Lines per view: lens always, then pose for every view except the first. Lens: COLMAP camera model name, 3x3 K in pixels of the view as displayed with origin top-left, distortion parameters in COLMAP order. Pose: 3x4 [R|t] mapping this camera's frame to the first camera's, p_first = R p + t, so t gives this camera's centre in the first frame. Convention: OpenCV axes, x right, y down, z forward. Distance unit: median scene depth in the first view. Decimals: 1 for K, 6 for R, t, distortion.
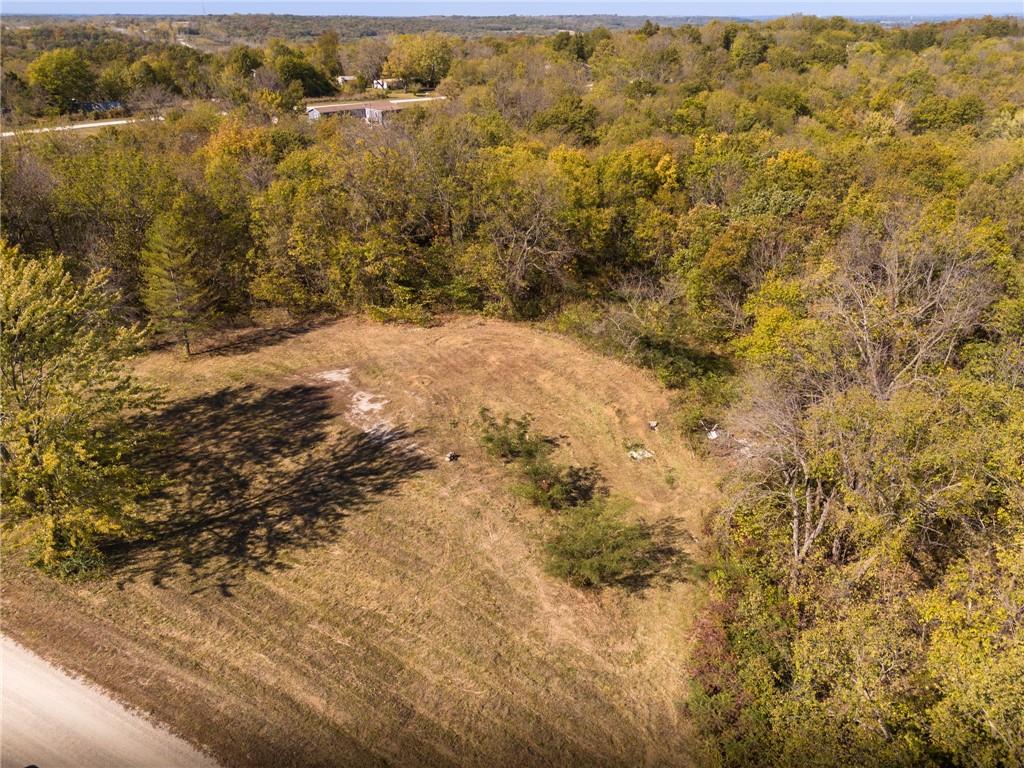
lens RADIAL K [[755.0, 0, 512.0], [0, 755.0, 384.0], [0, 0, 1]] dist [0.080957, -0.078698]
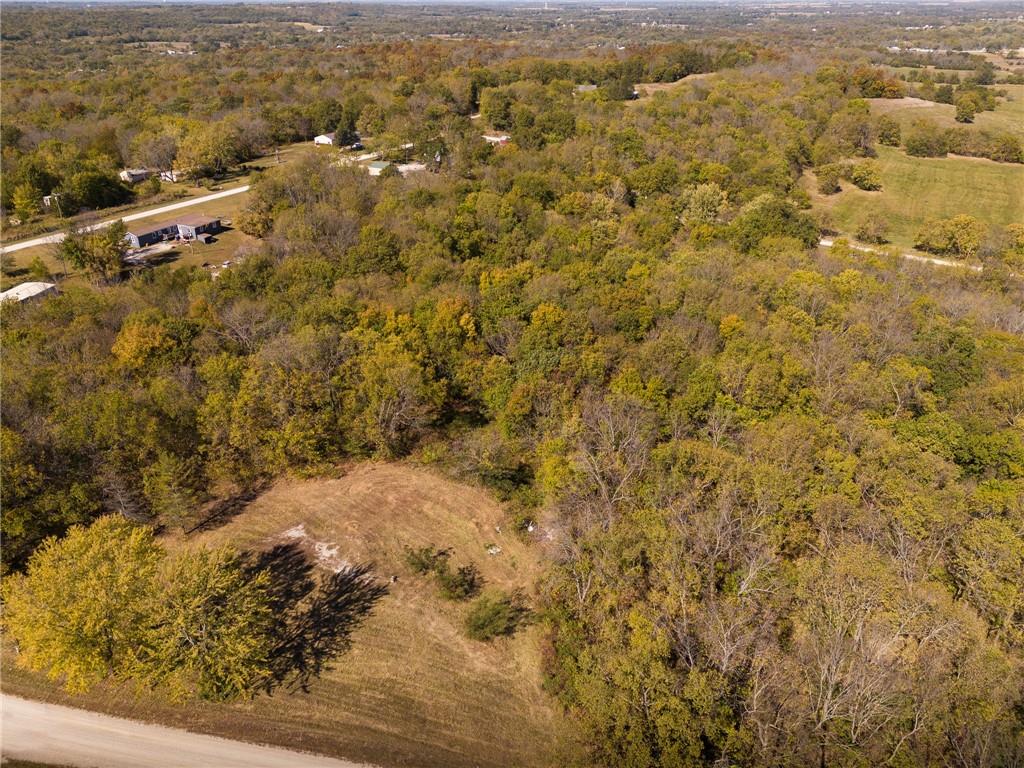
lens RADIAL K [[772.8, 0, 512.0], [0, 772.8, 384.0], [0, 0, 1]] dist [0.087455, -0.154383]
pose [[0.953279, -0.145849, 0.264549, -0.216028], [0.141179, 0.989304, 0.036687, -0.356204], [-0.267070, 0.002376, 0.963674, -0.765217]]
